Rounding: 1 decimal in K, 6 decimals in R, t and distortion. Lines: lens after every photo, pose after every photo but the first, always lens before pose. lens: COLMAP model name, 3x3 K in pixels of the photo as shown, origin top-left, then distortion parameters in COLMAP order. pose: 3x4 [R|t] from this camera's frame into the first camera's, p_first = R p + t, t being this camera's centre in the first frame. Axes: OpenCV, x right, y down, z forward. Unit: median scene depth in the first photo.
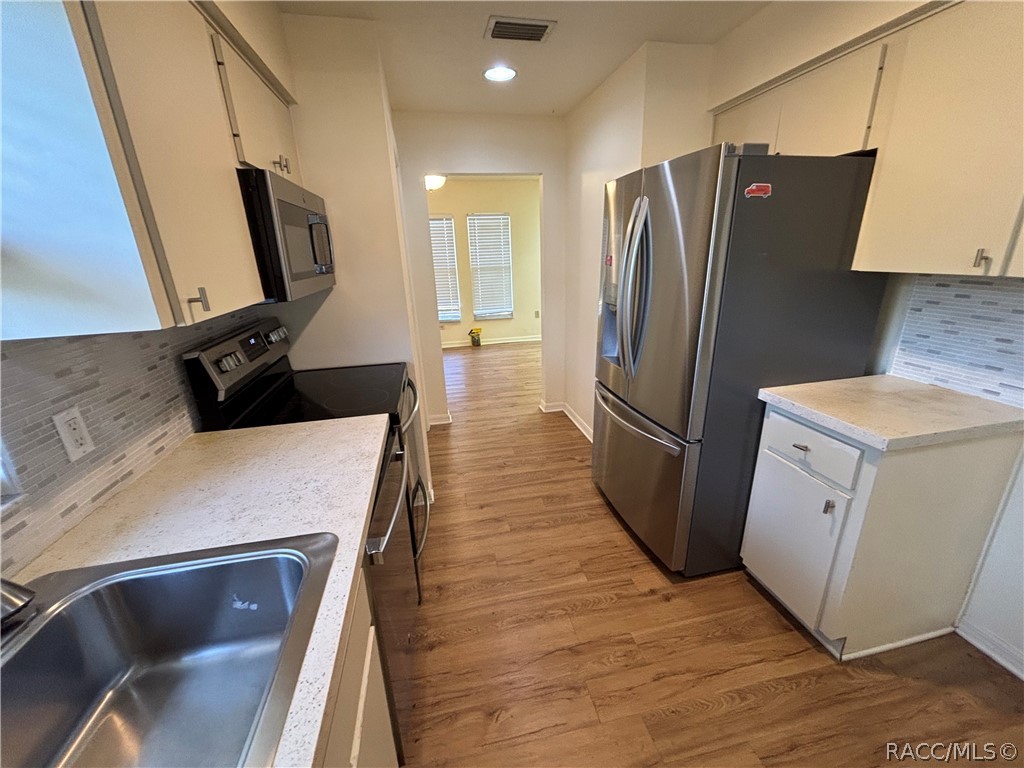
lens RADIAL K [[409.2, 0, 512.0], [0, 409.2, 384.0], [0, 0, 1]] dist [-0.000086, -0.000455]
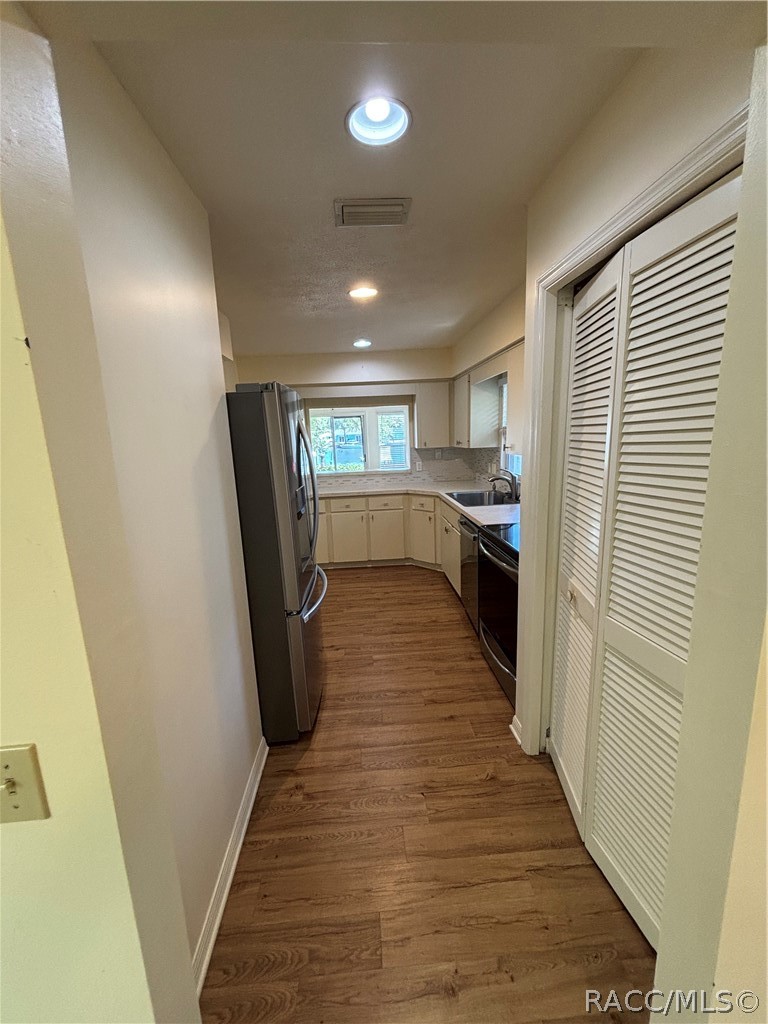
lens RADIAL K [[409.2, 0, 383.2], [0, 409.2, 509.4], [0, 0, 1]] dist [-0.000086, -0.000455]
pose [[-0.987324, 0.046960, 0.151610, -0.138258], [0.113758, 0.875497, 0.469643, -0.898646], [-0.110679, 0.480936, -0.869741, 2.627110]]
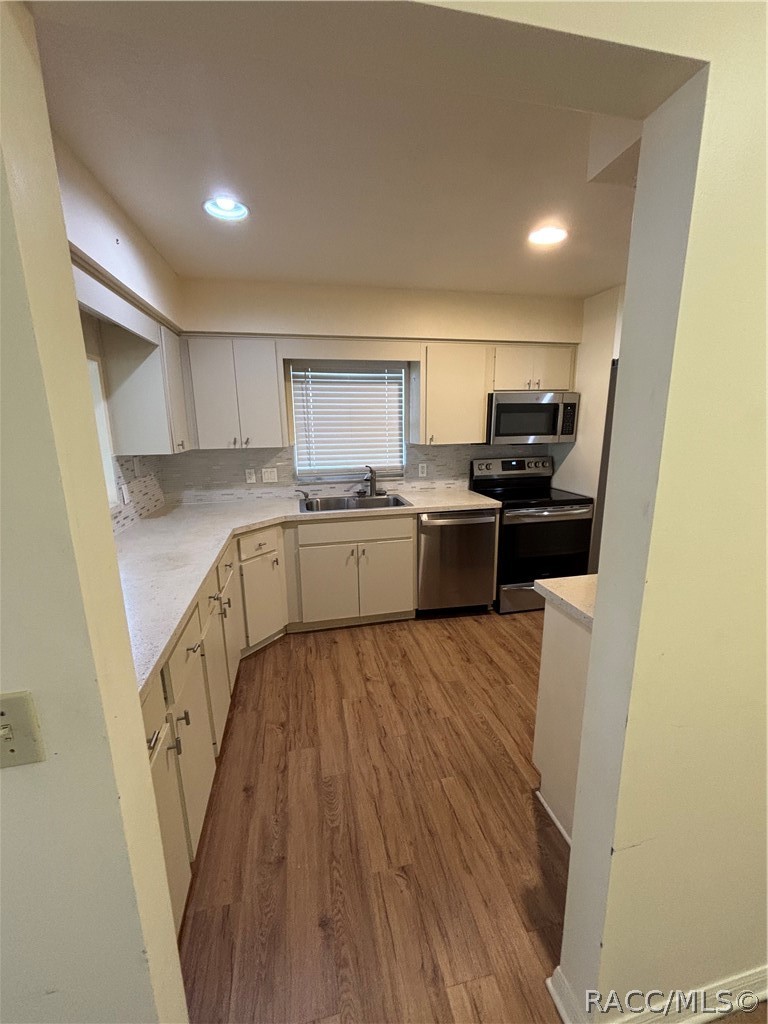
lens RADIAL K [[409.2, 0, 383.2], [0, 409.2, 509.4], [0, 0, 1]] dist [-0.000086, -0.000455]
pose [[0.013095, 0.243237, -0.969879, 1.719479], [-0.299040, 0.926522, 0.228326, -0.189292], [0.954151, 0.287042, 0.084870, 0.270951]]
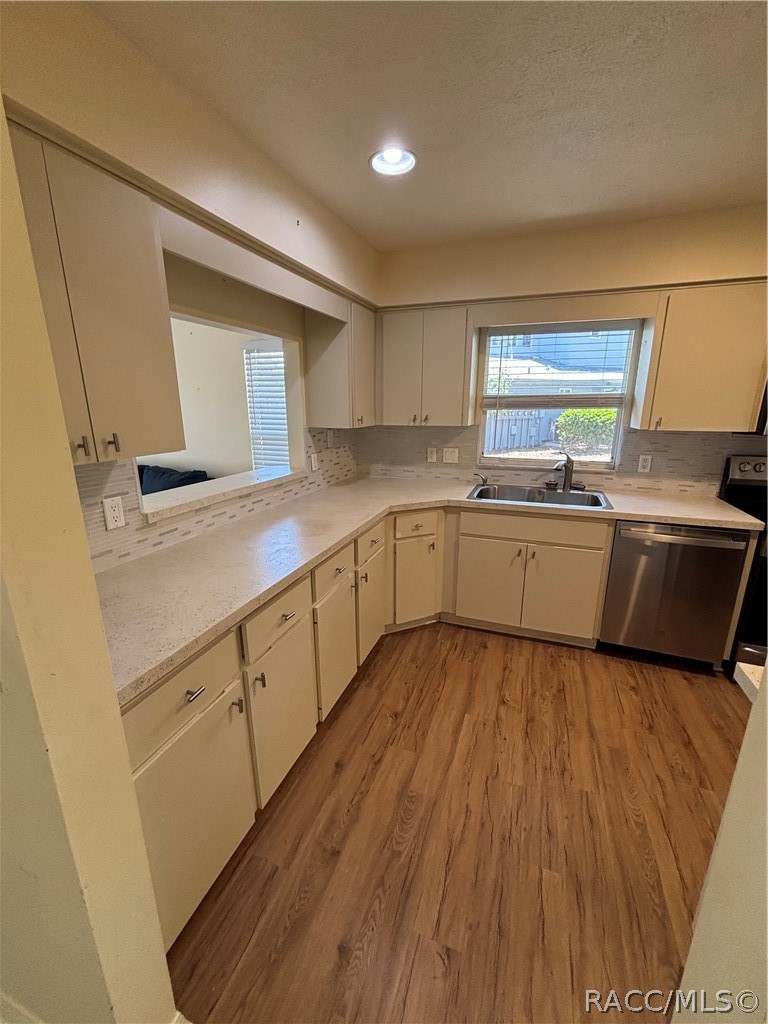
lens RADIAL K [[408.3, 0, 384.0], [0, 408.3, 512.0], [0, 0, 1]] dist [-0.001393, -0.000073]
pose [[-0.524003, 0.251721, -0.813669, 1.480630], [-0.244879, 0.870466, 0.426994, -0.230972], [0.815754, 0.422997, -0.394485, 0.491252]]
